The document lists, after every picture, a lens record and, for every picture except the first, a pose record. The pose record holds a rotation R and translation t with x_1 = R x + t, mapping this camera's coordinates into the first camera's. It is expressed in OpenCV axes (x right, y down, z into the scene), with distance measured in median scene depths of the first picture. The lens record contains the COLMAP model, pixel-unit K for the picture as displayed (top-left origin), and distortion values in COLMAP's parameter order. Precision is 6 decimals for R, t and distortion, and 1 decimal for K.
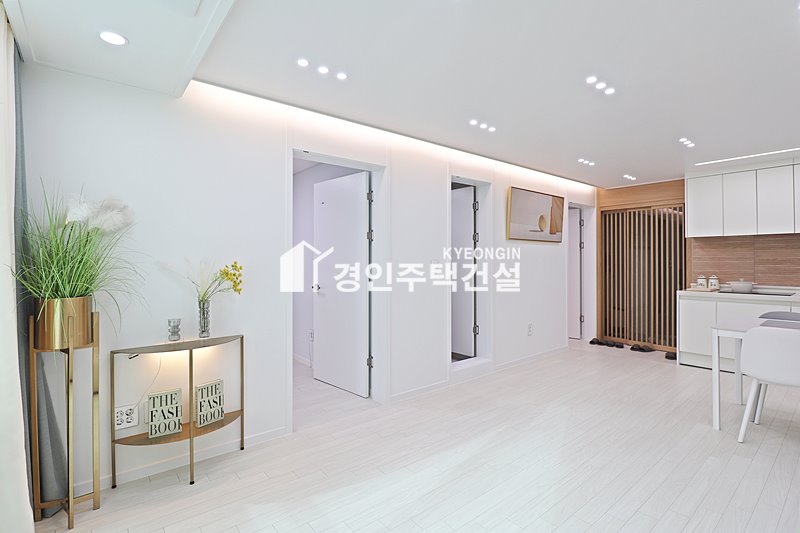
lens RADIAL K [[386.9, 0, 393.1], [0, 386.9, 260.5], [0, 0, 1]] dist [0.001817, -0.000239]
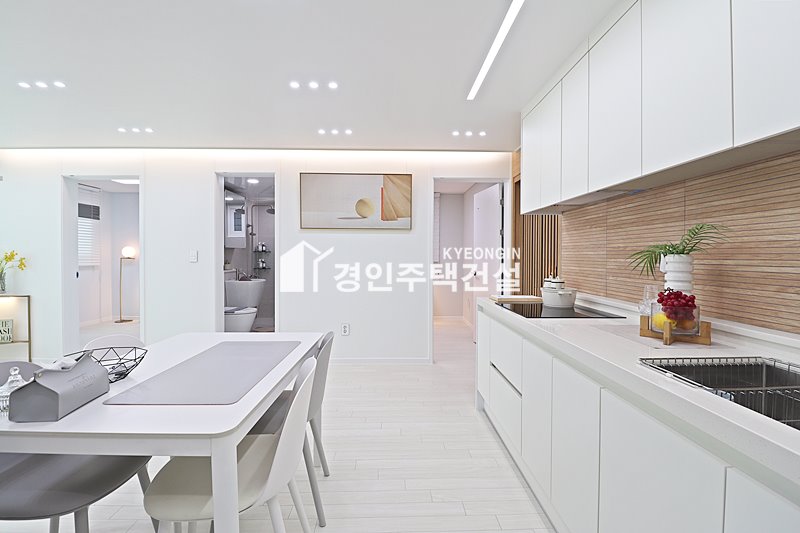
lens RADIAL K [[375.2, 0, 390.1], [0, 375.2, 261.8], [0, 0, 1]] dist [0.008300, -0.007461]
pose [[0.768786, 0.015117, -0.639327, 1.027387], [-0.007173, 0.999862, 0.015017, 0.008543], [0.639465, -0.006959, 0.768788, 0.432518]]
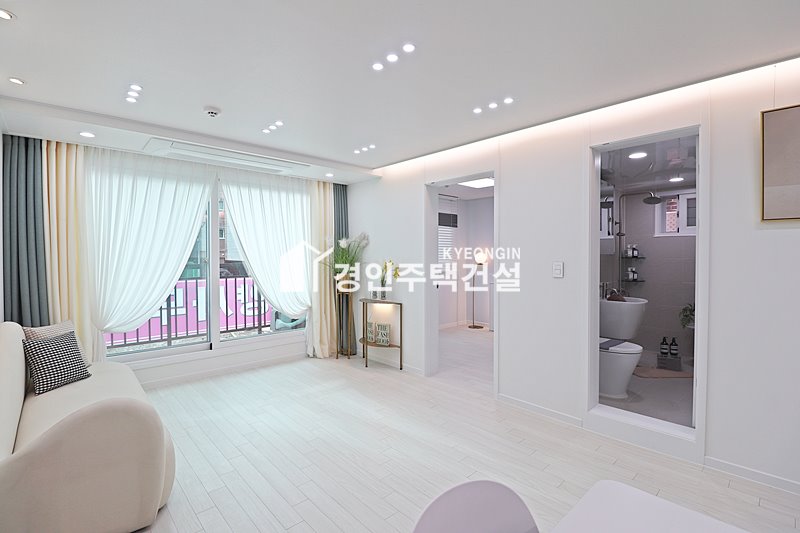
lens RADIAL K [[375.2, 0, 401.5], [0, 375.2, 260.0], [0, 0, 1]] dist [0.008300, -0.007461]
pose [[0.065506, 0.011868, -0.997782, 0.726742], [-0.002259, 0.999928, 0.011746, -0.011122], [0.997850, 0.001484, 0.065528, 0.509791]]
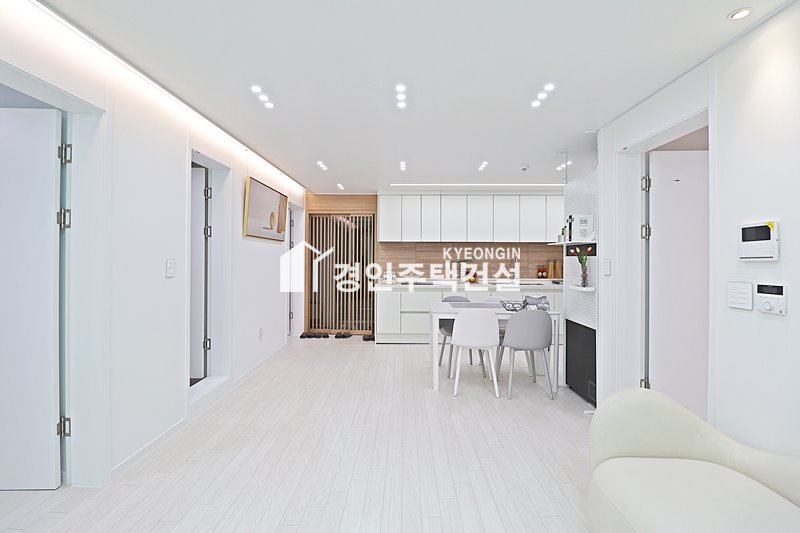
lens RADIAL K [[375.2, 0, 392.3], [0, 375.2, 261.6], [0, 0, 1]] dist [0.008300, -0.007461]
pose [[0.650460, -0.001385, 0.759540, -0.135864], [-0.004727, 0.999972, 0.005872, -0.002128], [-0.759526, -0.007410, 0.650434, 0.182979]]
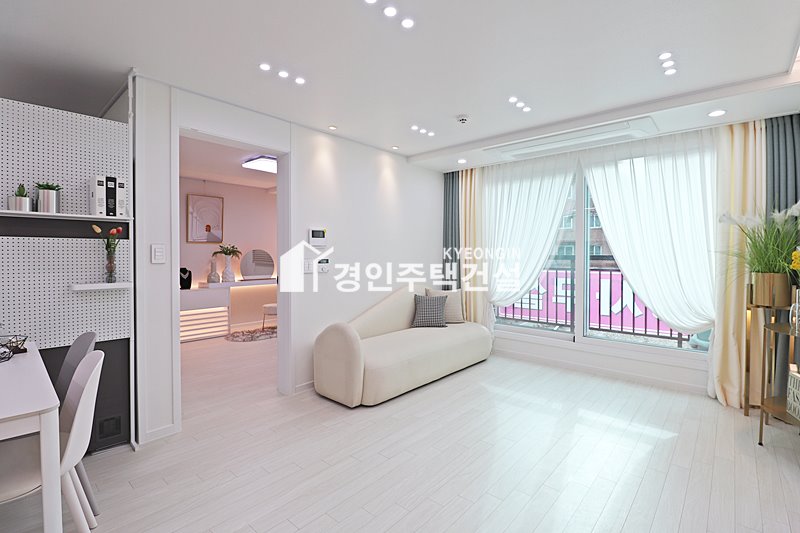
lens RADIAL K [[375.2, 0, 402.9], [0, 375.2, 269.2], [0, 0, 1]] dist [0.008300, -0.007461]
pose [[-0.986107, 0.004110, -0.166060, 0.339489], [-0.003562, 0.998941, 0.045876, 0.005984], [0.166073, 0.045830, -0.985048, 0.911168]]
